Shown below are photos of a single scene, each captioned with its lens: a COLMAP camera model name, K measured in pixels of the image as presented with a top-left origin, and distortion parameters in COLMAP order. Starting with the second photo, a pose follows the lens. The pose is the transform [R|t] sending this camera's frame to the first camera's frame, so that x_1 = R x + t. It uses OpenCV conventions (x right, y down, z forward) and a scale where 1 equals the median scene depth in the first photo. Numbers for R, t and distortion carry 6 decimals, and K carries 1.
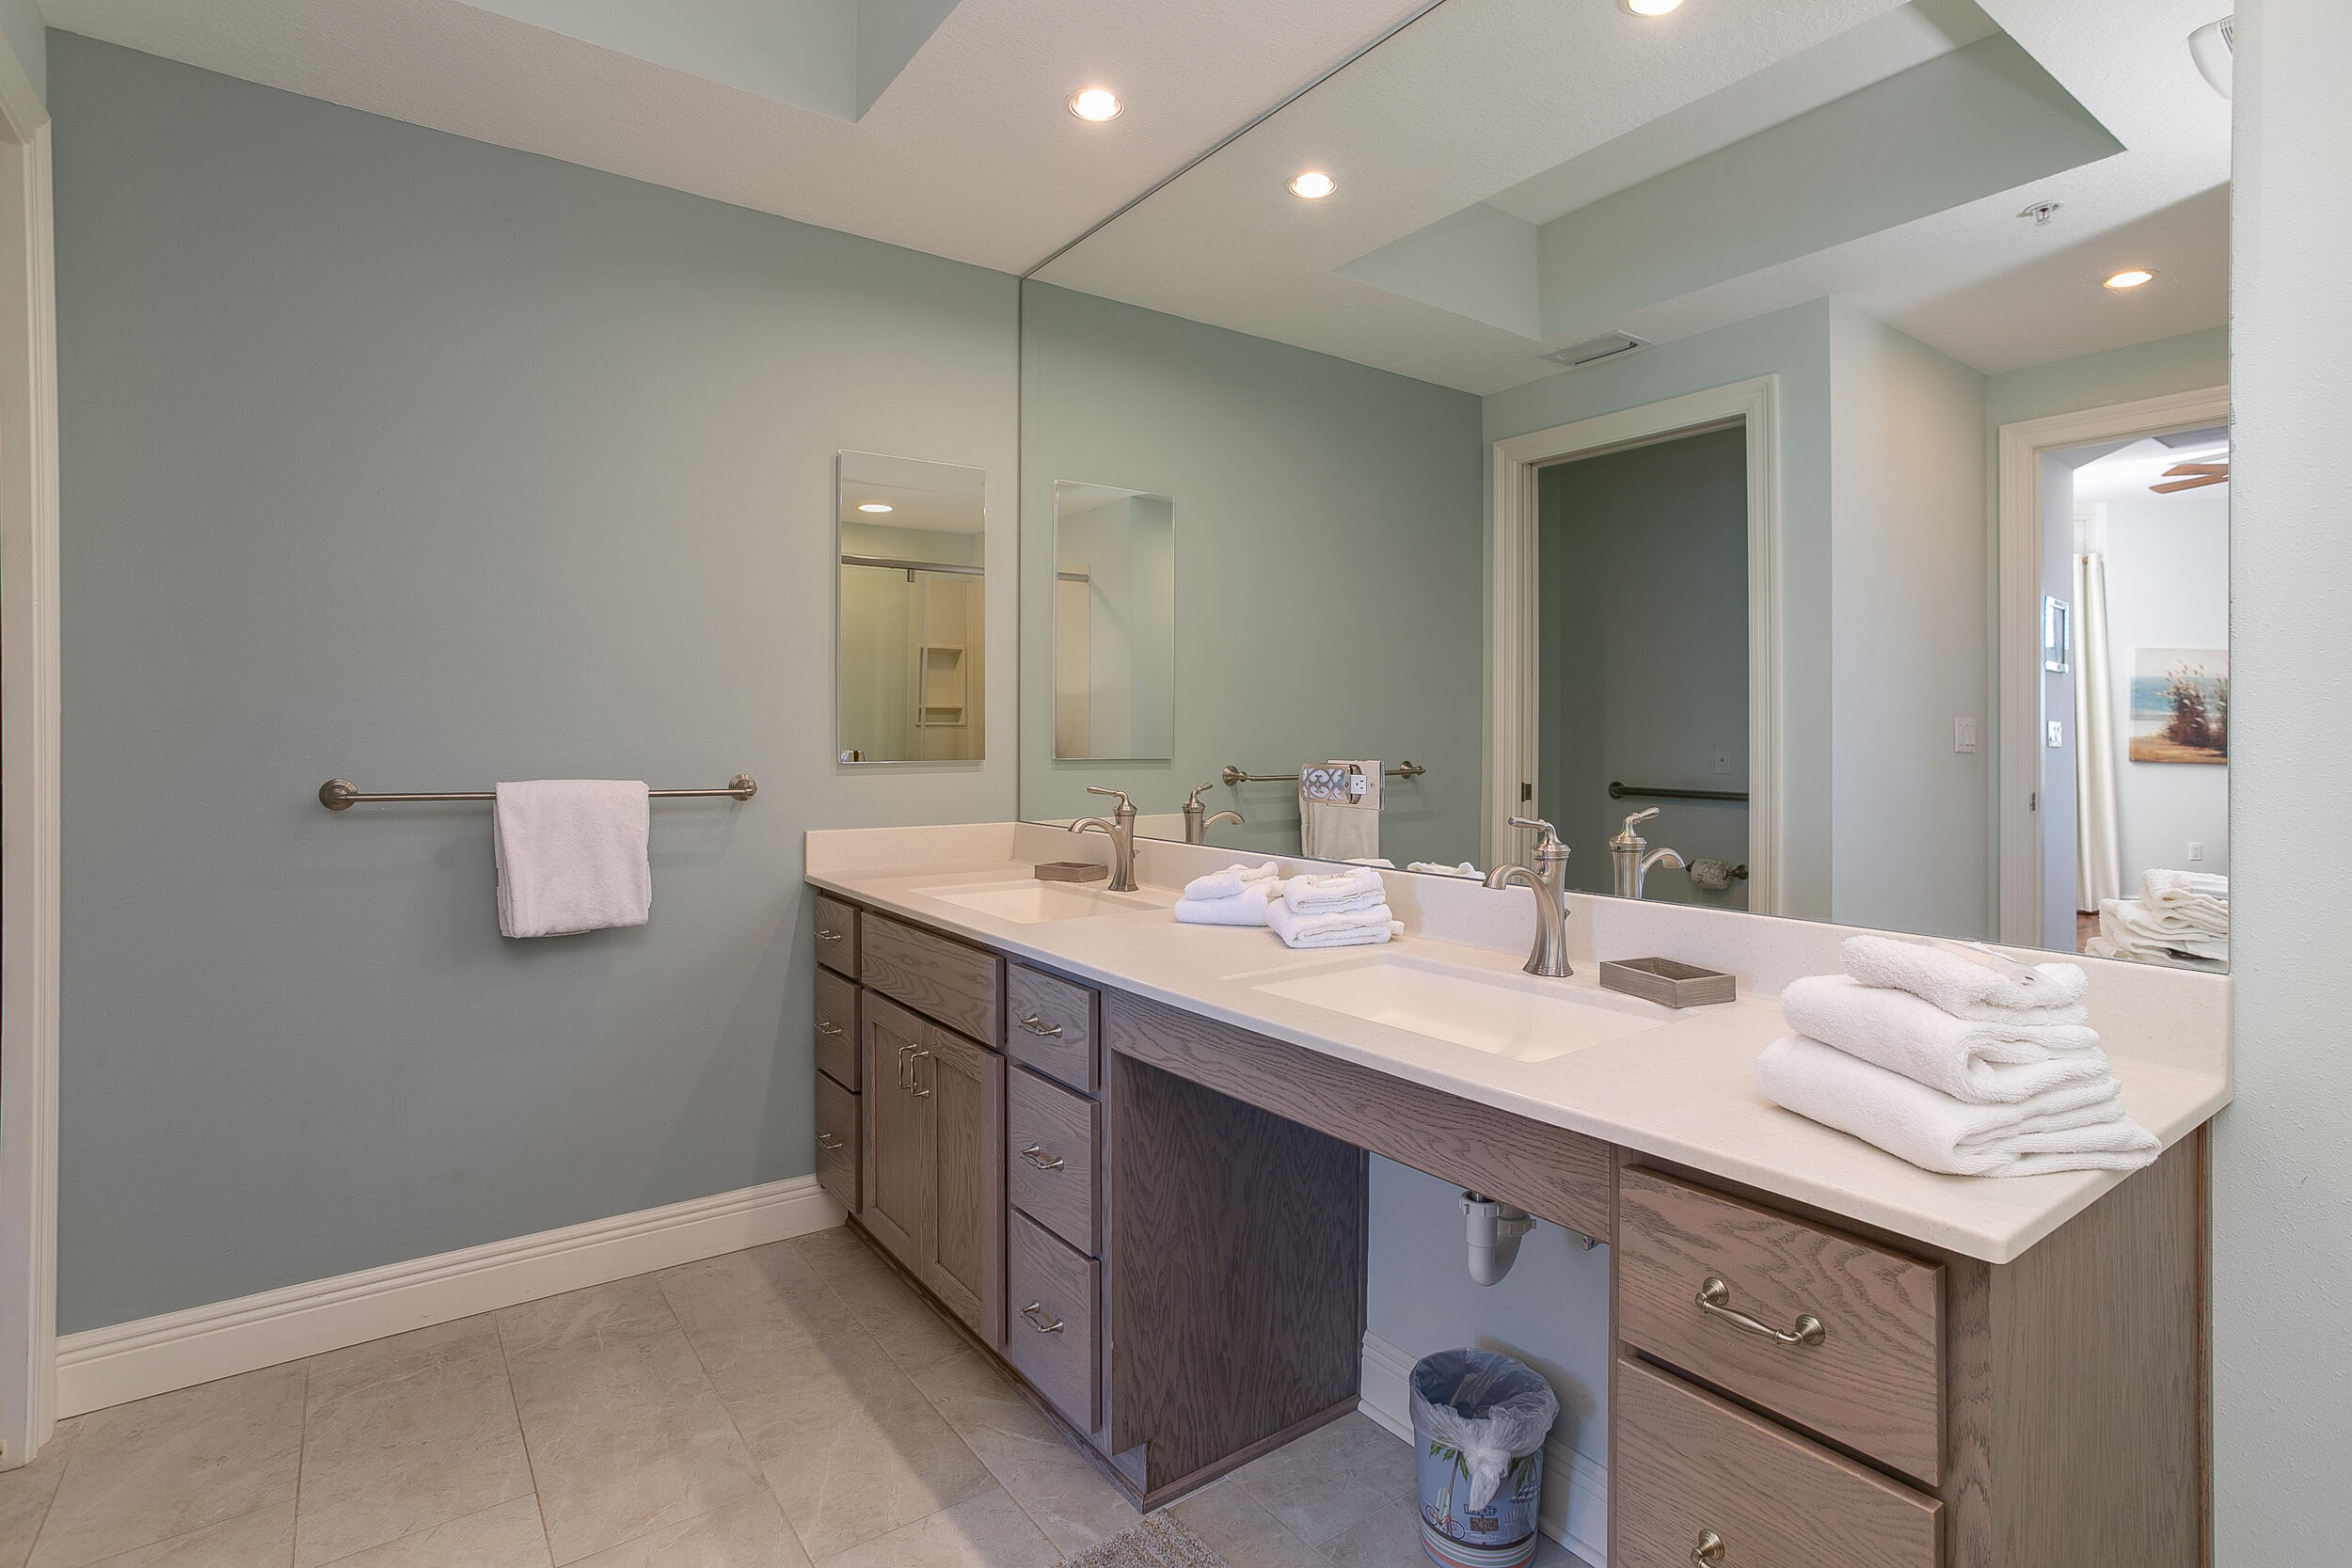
lens RADIAL K [[1149.6, 0, 1215.5], [0, 1149.6, 761.6], [0, 0, 1]] dist [-0.062992, 0.023080]
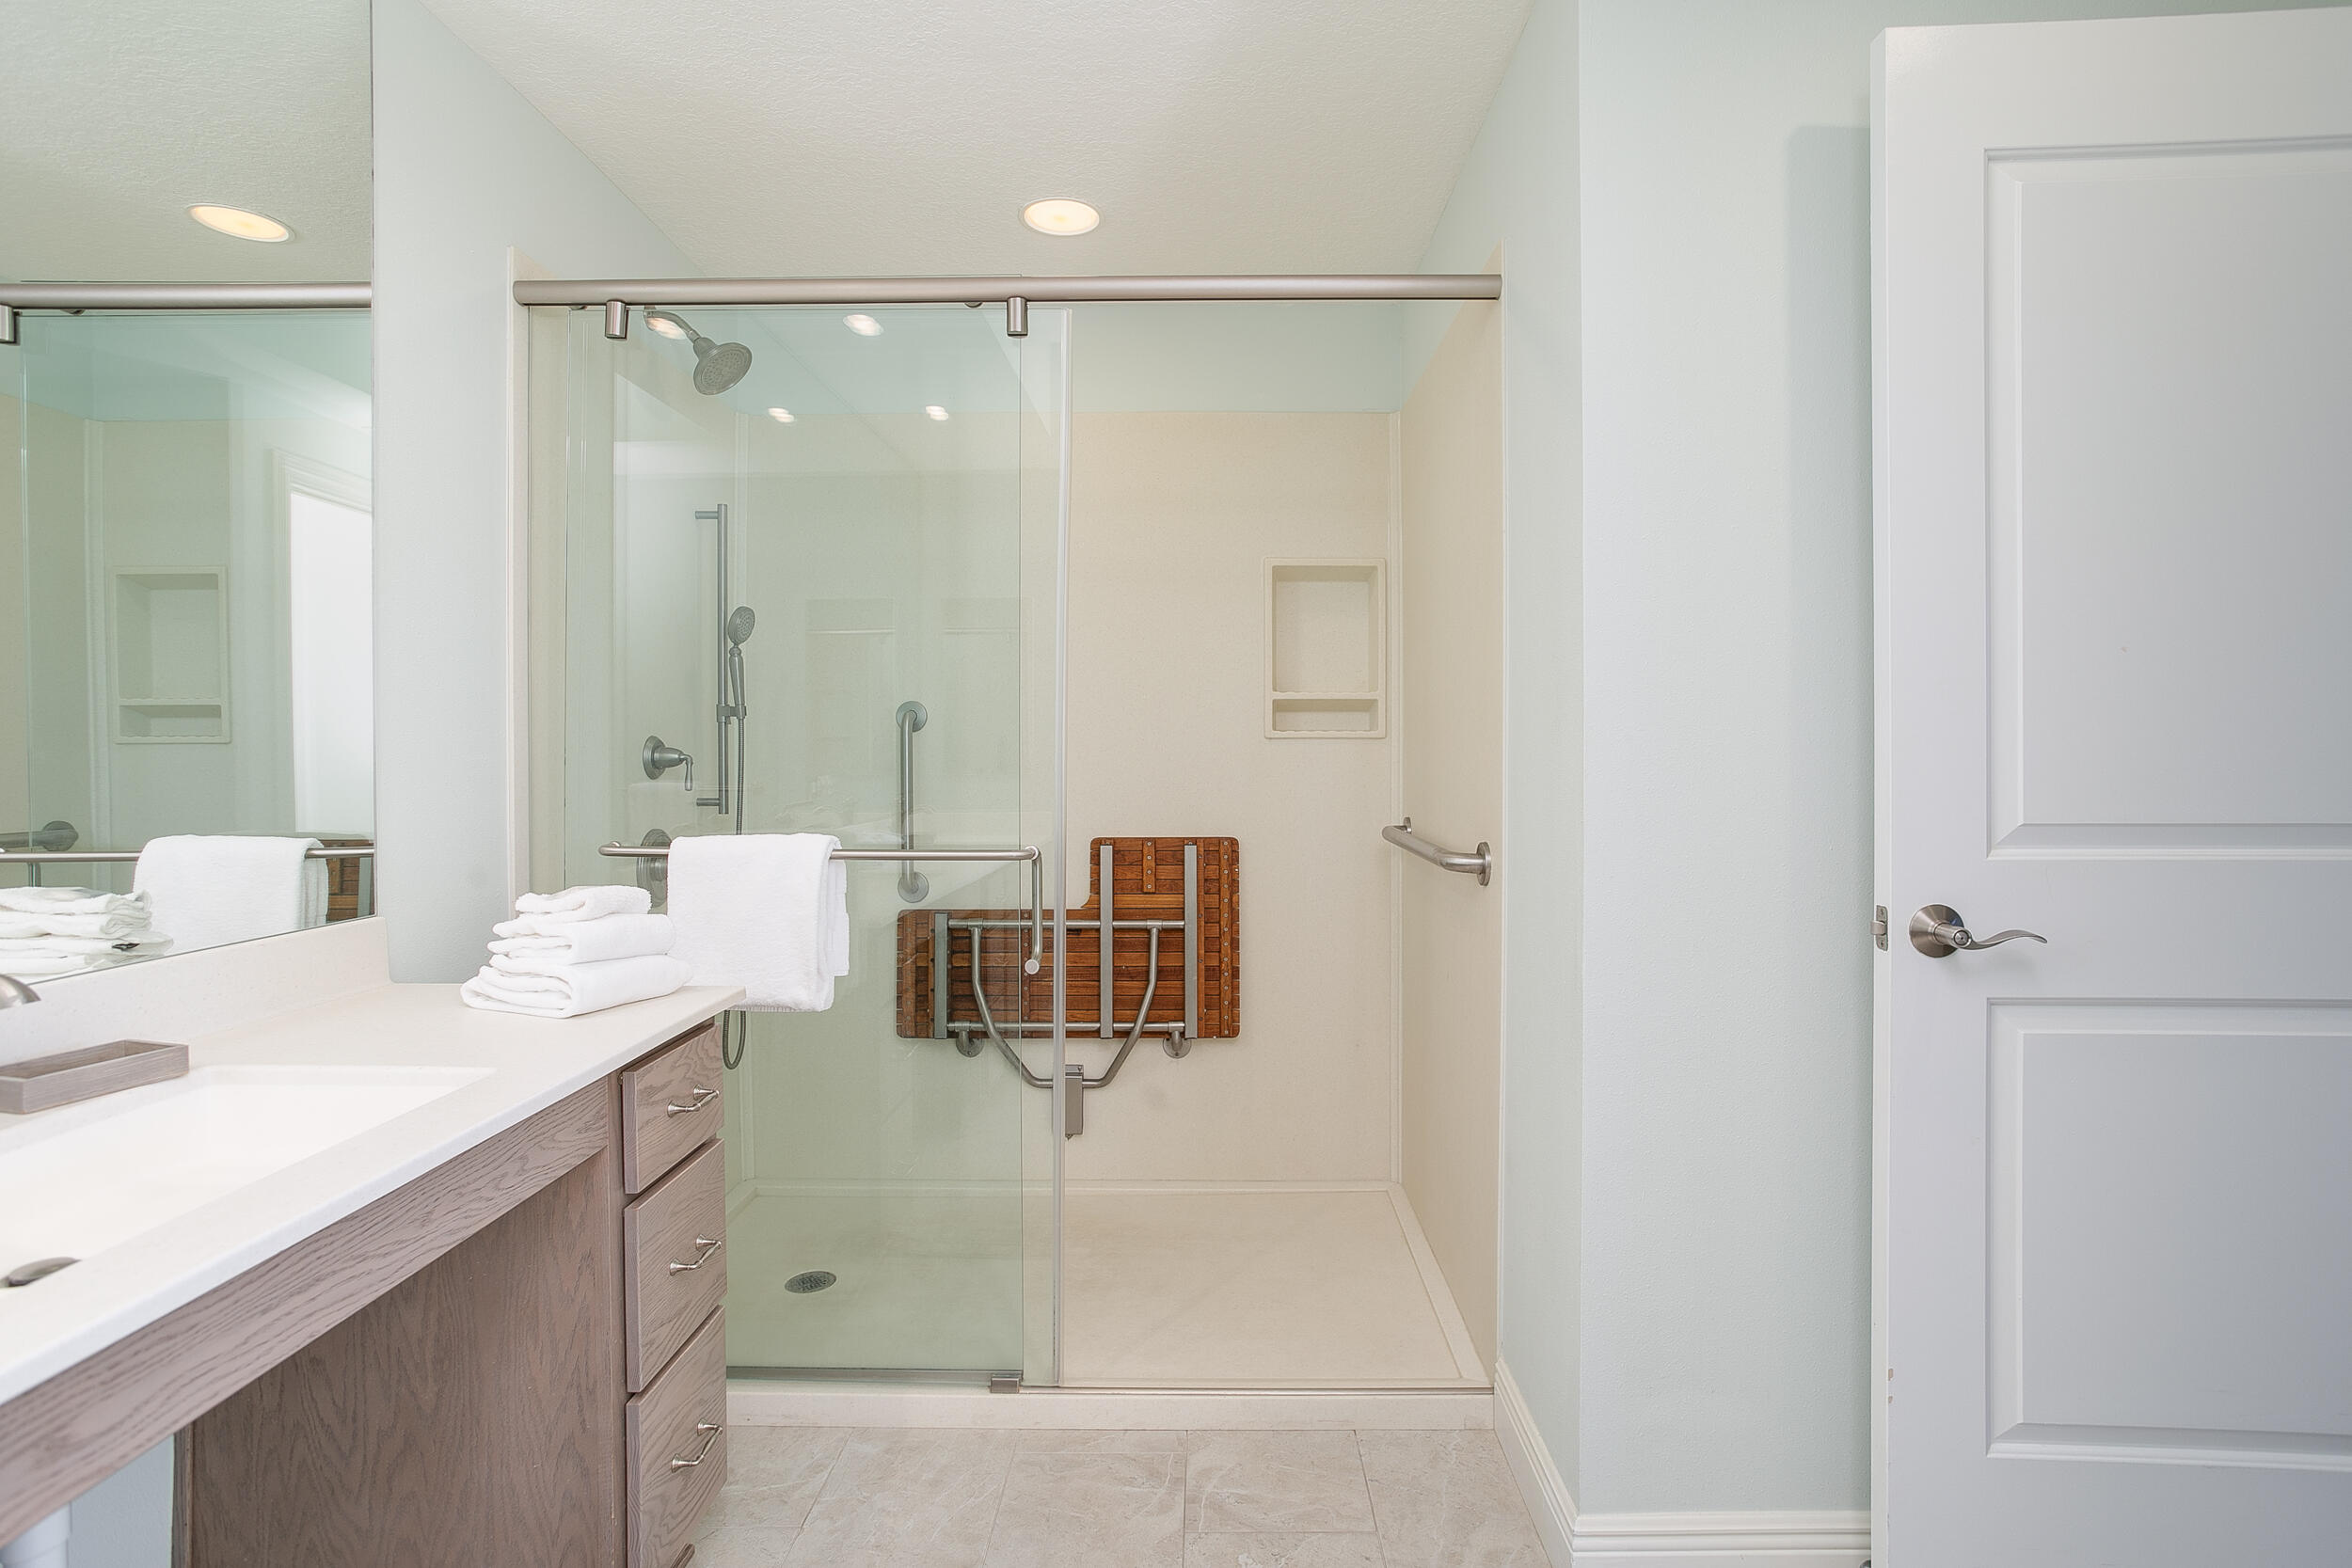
lens RADIAL K [[1162.6, 0, 1212.4], [0, 1162.6, 749.9], [0, 0, 1]] dist [-0.046578, 0.024893]
pose [[-0.806021, 0.005700, 0.591859, -0.627106], [0.016052, 0.999796, 0.012232, -0.036218], [-0.591669, 0.019360, -0.805949, 0.975918]]
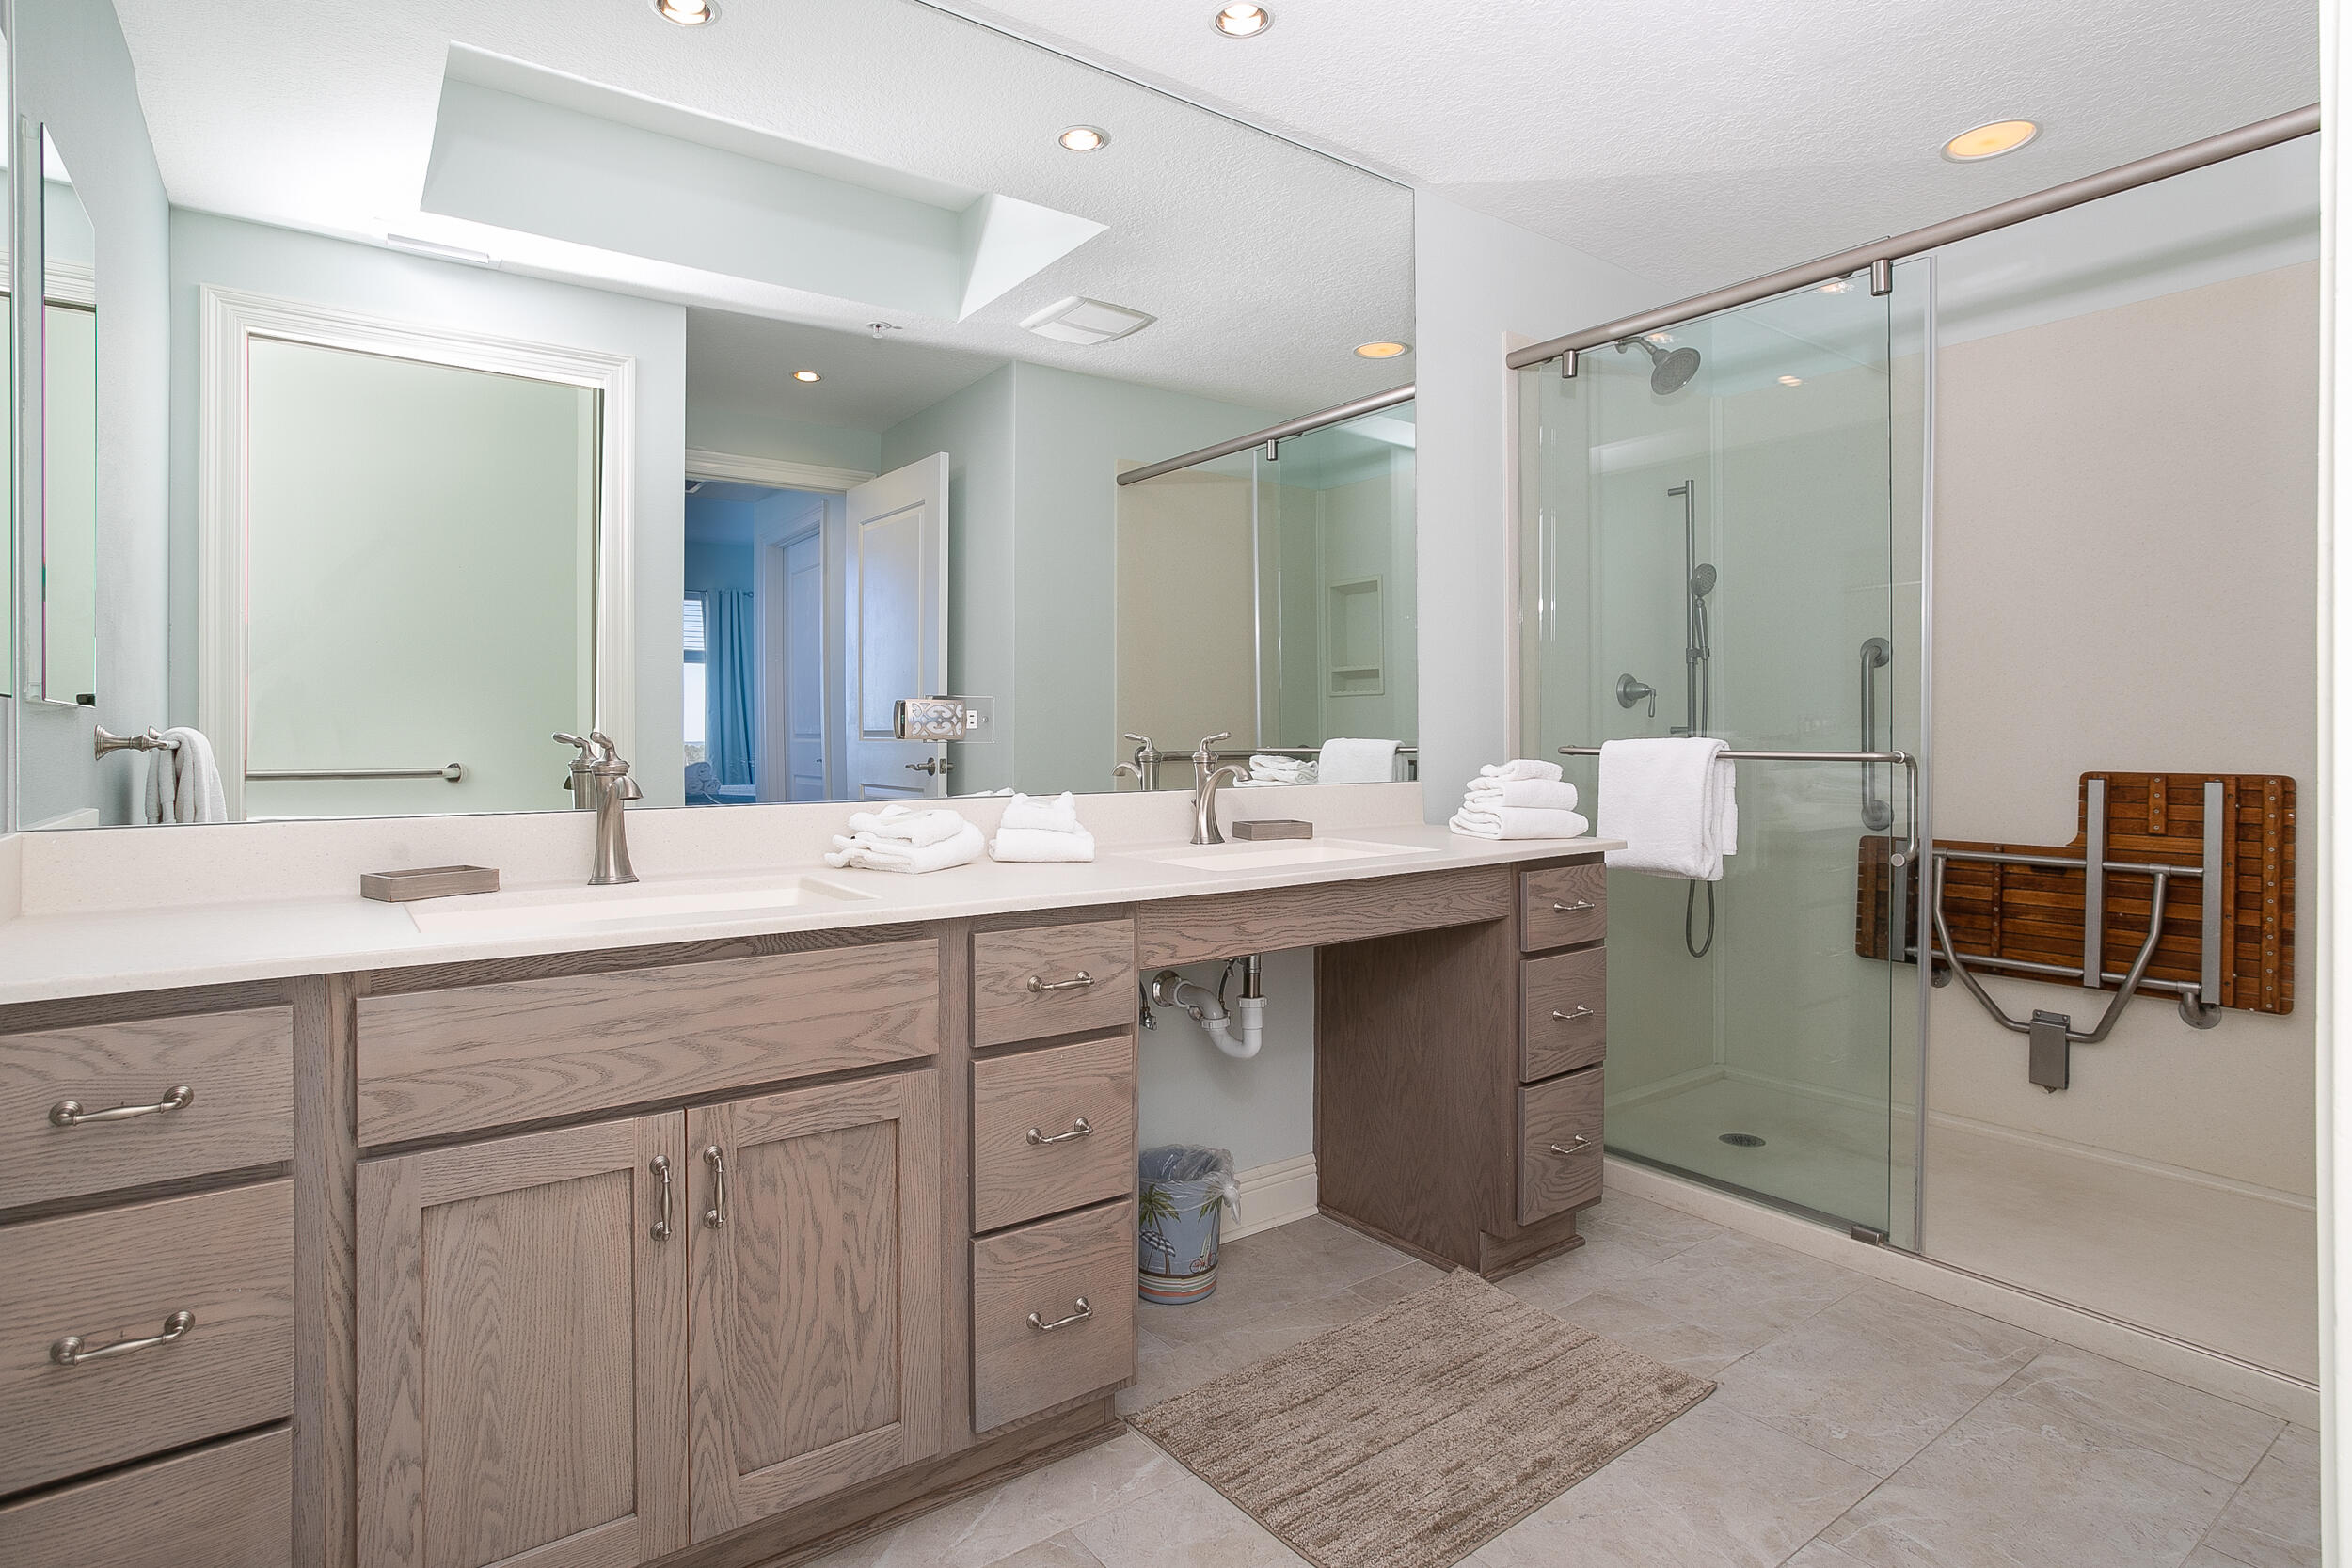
lens RADIAL K [[1153.2, 0, 1100.2], [0, 1153.2, 728.9], [0, 0, 1]] dist [-0.000708, 0.000571]
pose [[0.051365, 0.001070, 0.998679, -1.100410], [0.011247, 0.999935, -0.001650, 0.037117], [-0.998617, 0.011317, 0.051350, 0.965976]]
